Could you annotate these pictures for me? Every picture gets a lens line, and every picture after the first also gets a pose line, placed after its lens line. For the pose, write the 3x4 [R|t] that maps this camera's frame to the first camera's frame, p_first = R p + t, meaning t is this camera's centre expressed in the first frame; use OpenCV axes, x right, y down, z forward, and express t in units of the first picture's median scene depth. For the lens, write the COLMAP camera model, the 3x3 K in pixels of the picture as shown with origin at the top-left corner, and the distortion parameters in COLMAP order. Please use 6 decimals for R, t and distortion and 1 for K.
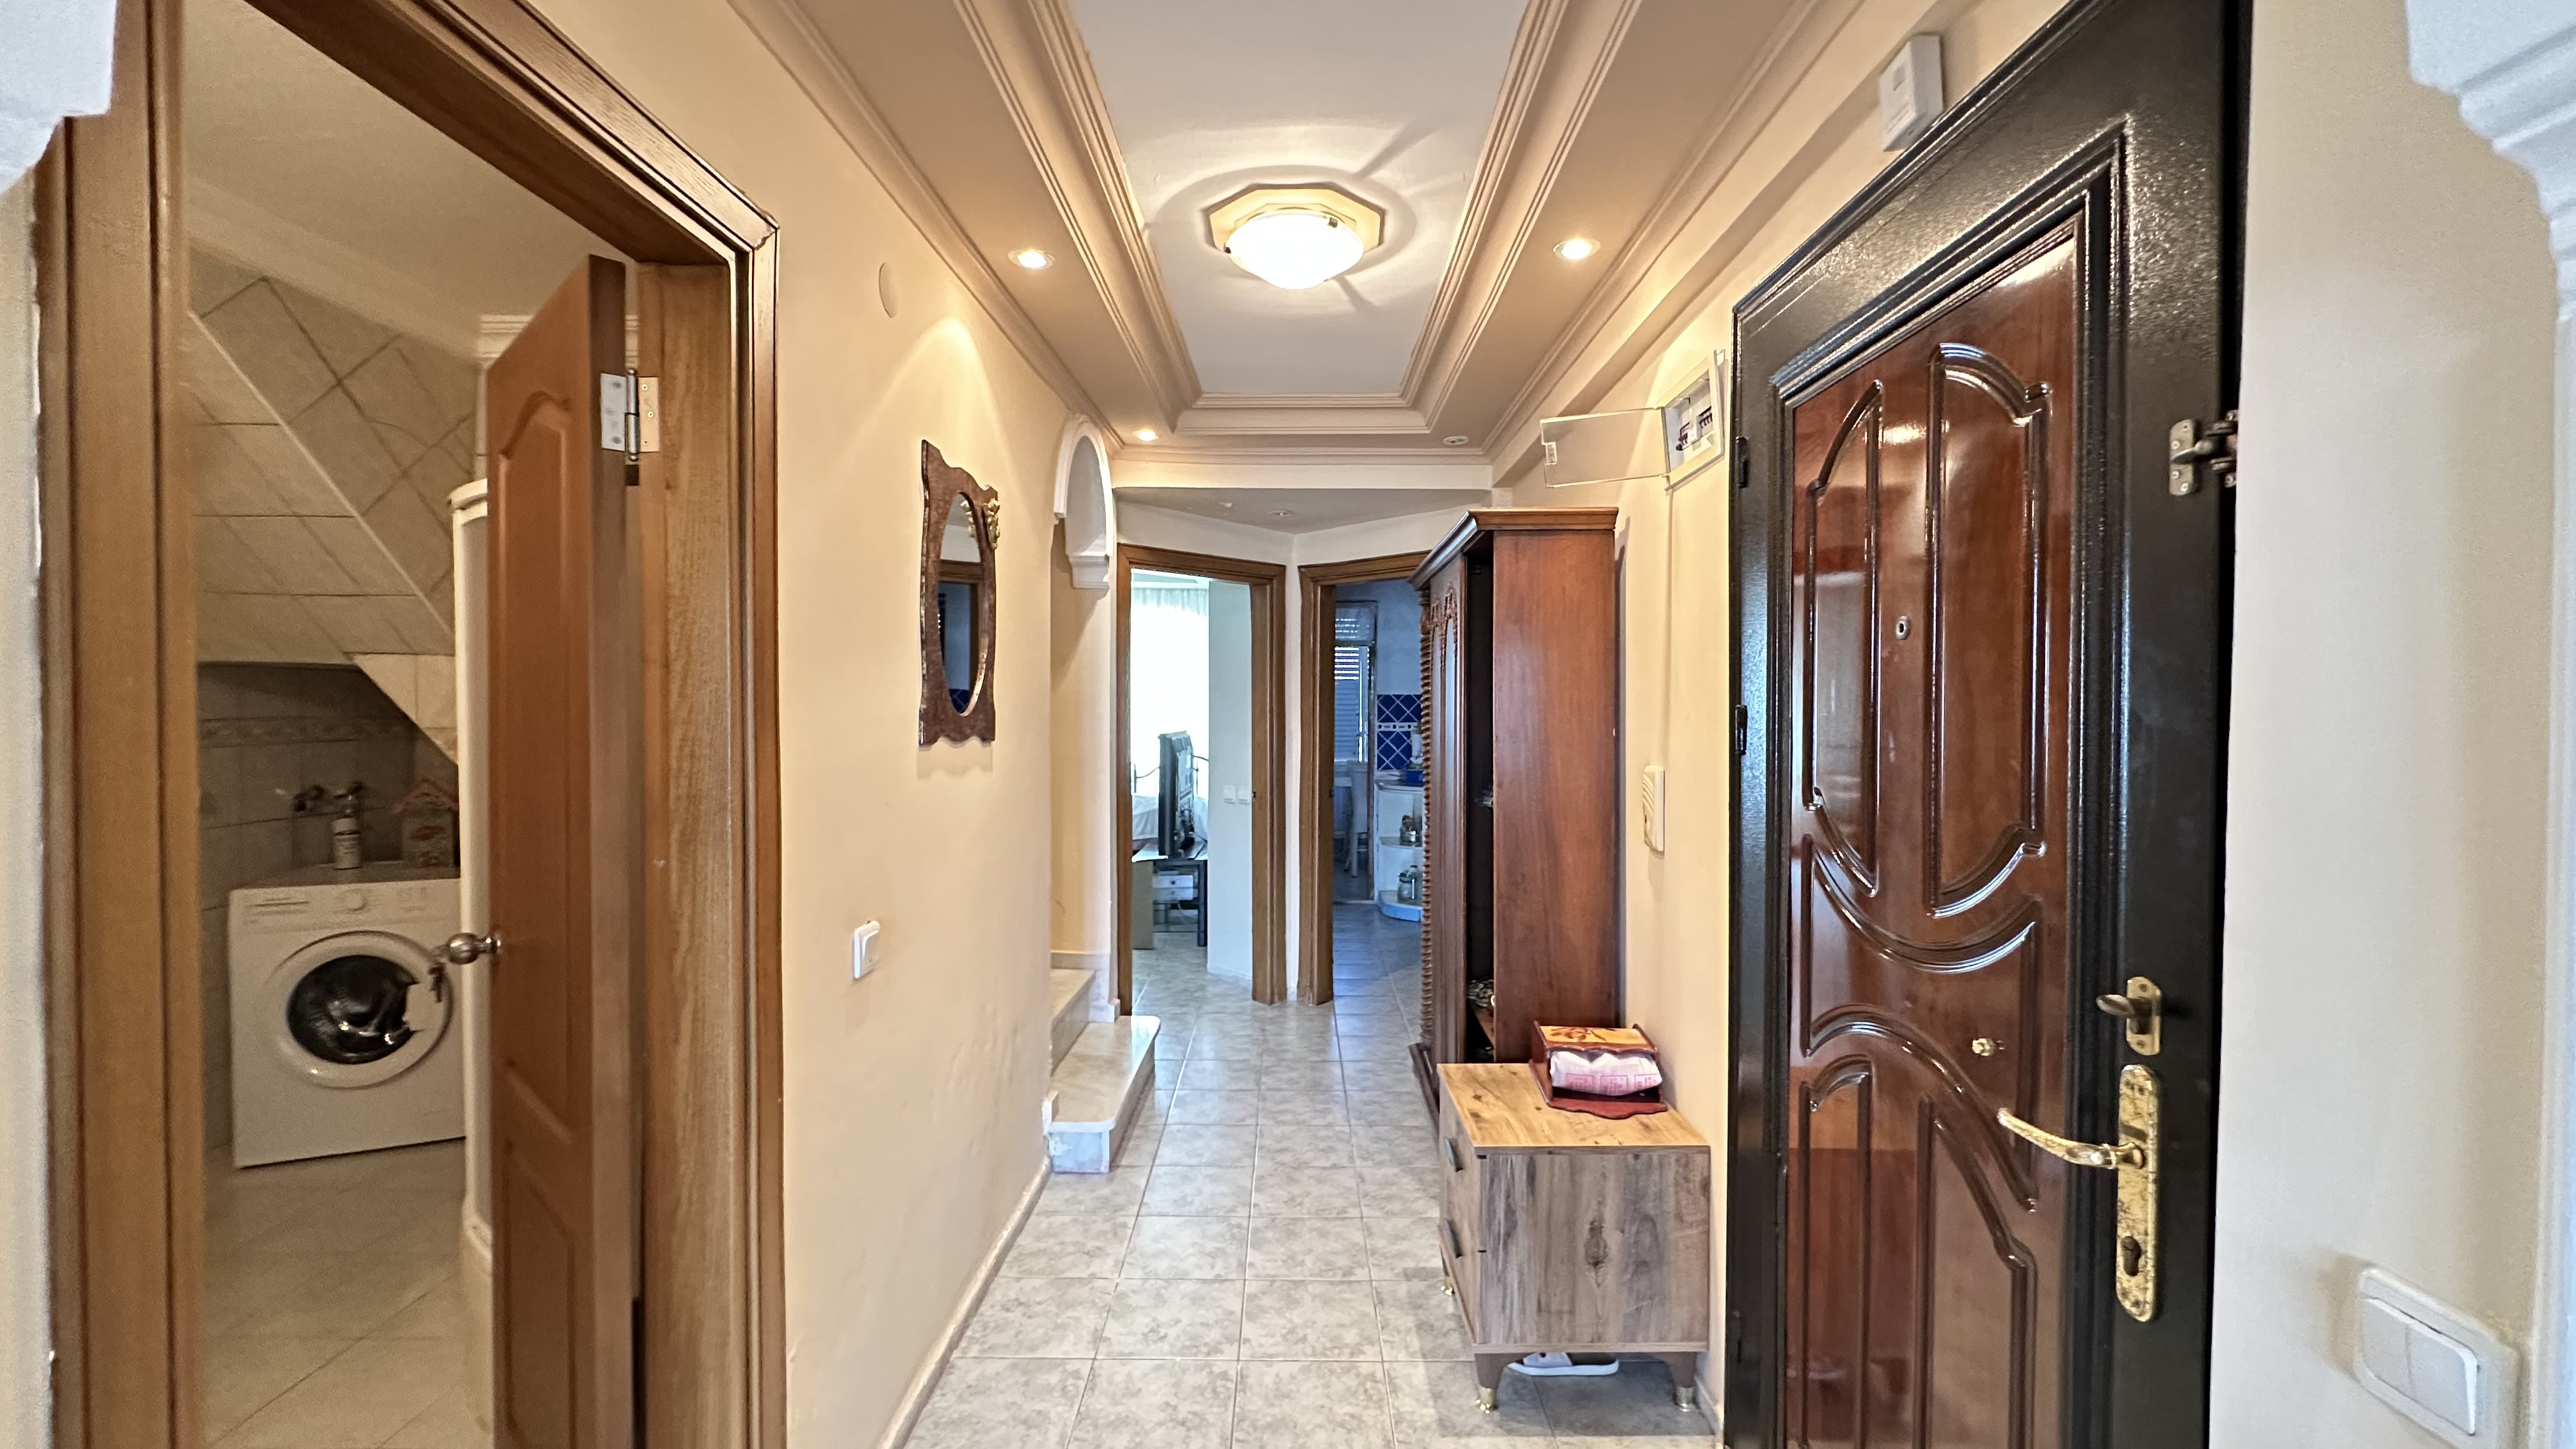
lens RADIAL K [[1035.7, 0, 1294.2], [0, 1035.7, 723.4], [0, 0, 1]] dist [-0.005750, 0.001162]
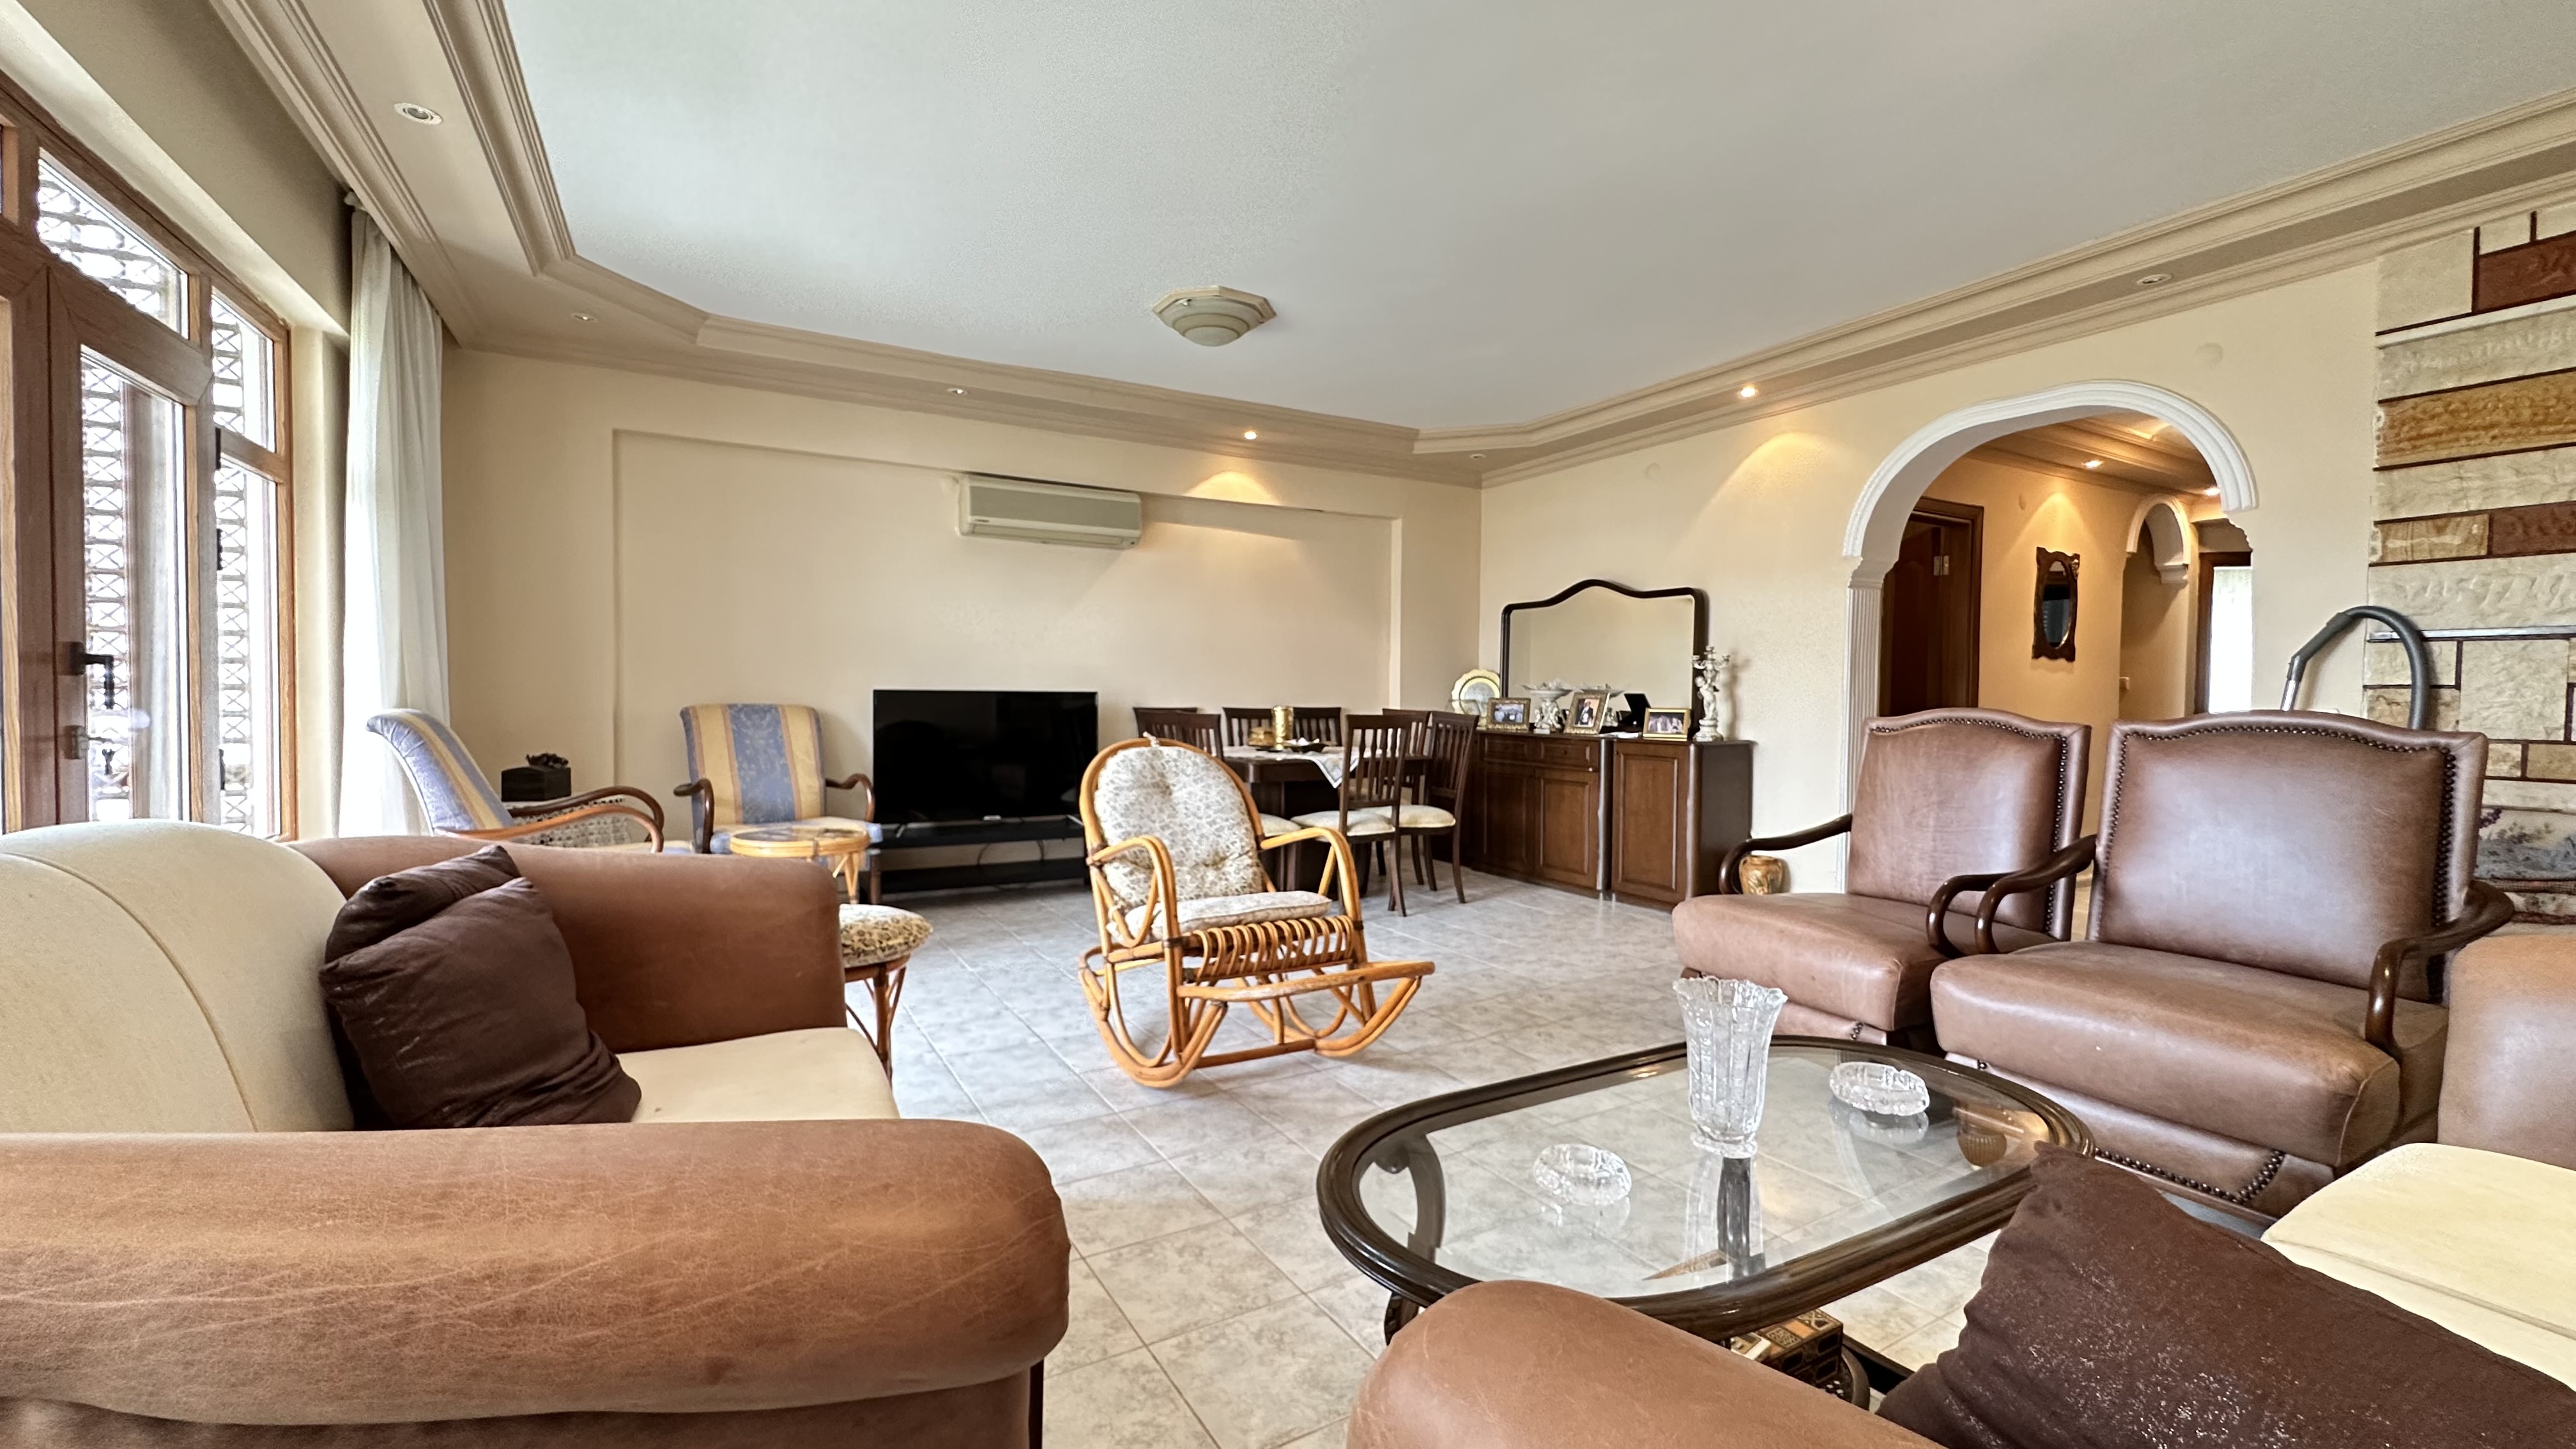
lens RADIAL K [[1035.7, 0, 1277.1], [0, 1035.7, 727.1], [0, 0, 1]] dist [-0.005750, 0.001162]
pose [[0.503507, 0.036236, -0.863231, 1.421624], [-0.025333, 0.999310, 0.027171, 0.256210], [0.863620, 0.008187, 0.504077, -2.993683]]
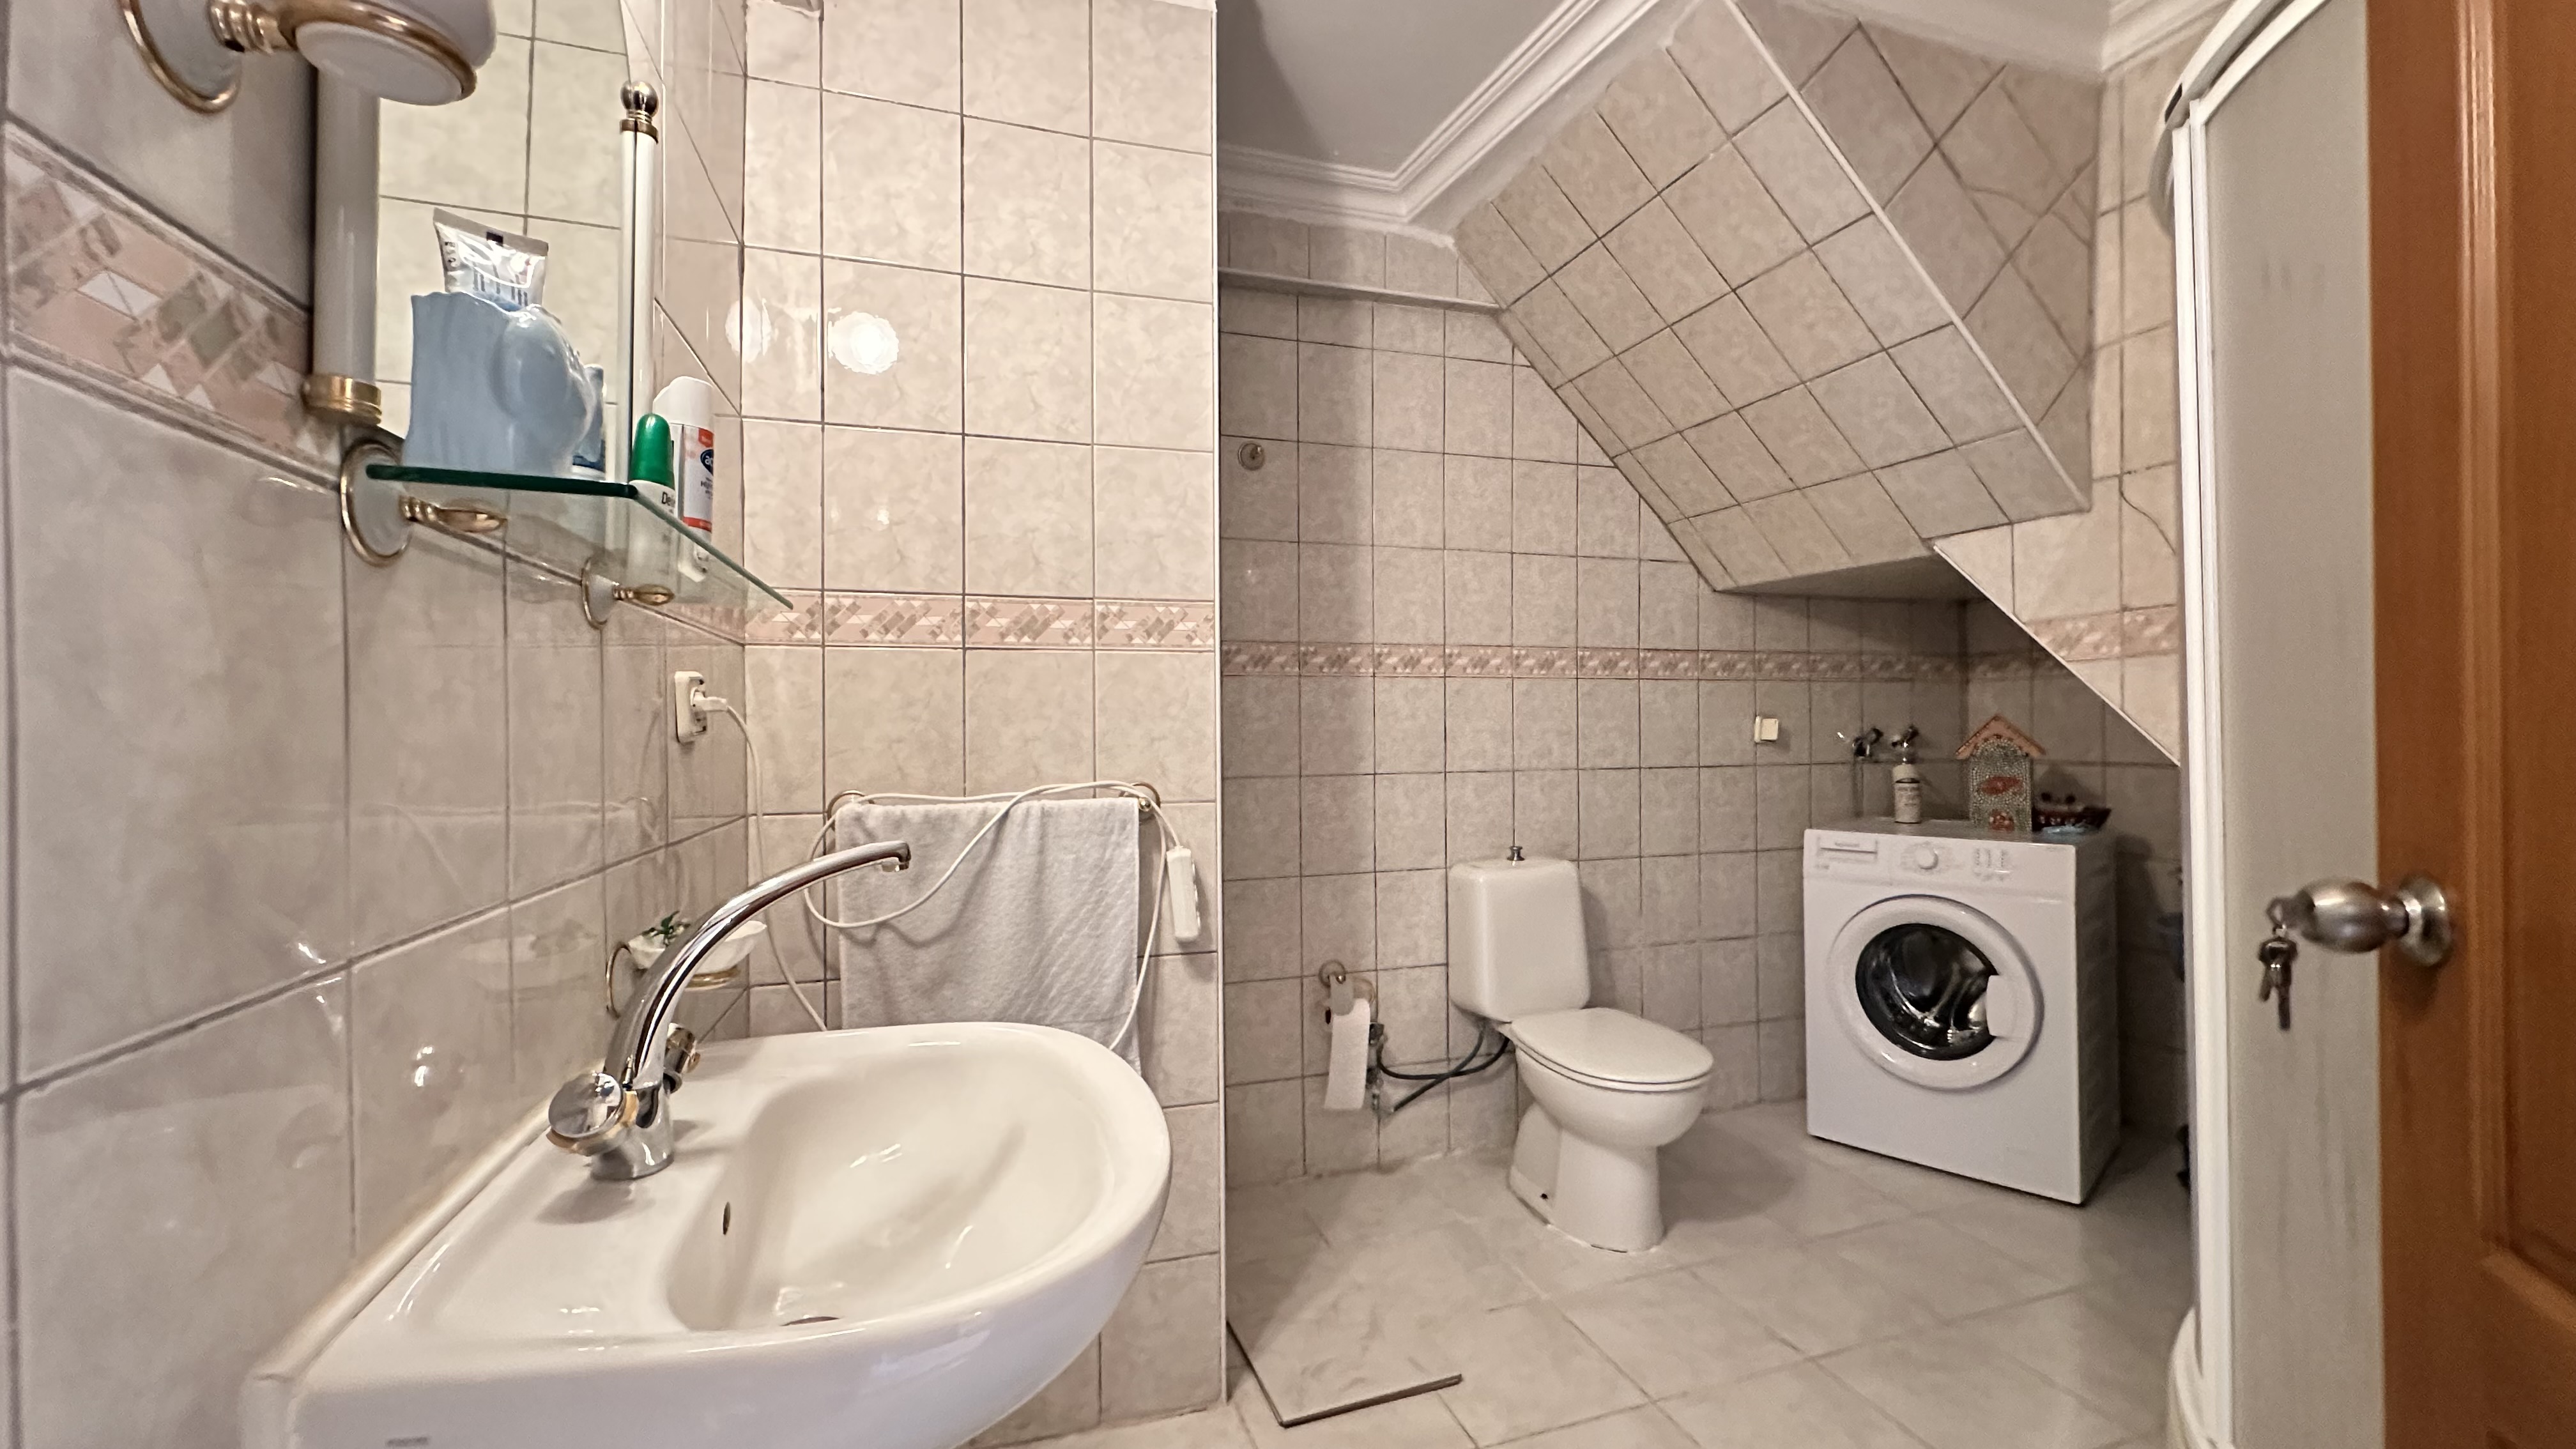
lens RADIAL K [[1035.7, 0, 1293.4], [0, 1035.7, 718.8], [0, 0, 1]] dist [-0.005750, 0.001162]
pose [[0.334386, -0.013452, -0.942340, -0.287892], [-0.011280, 0.999769, -0.018275, 0.078661], [0.942369, 0.016741, 0.334157, 0.238872]]
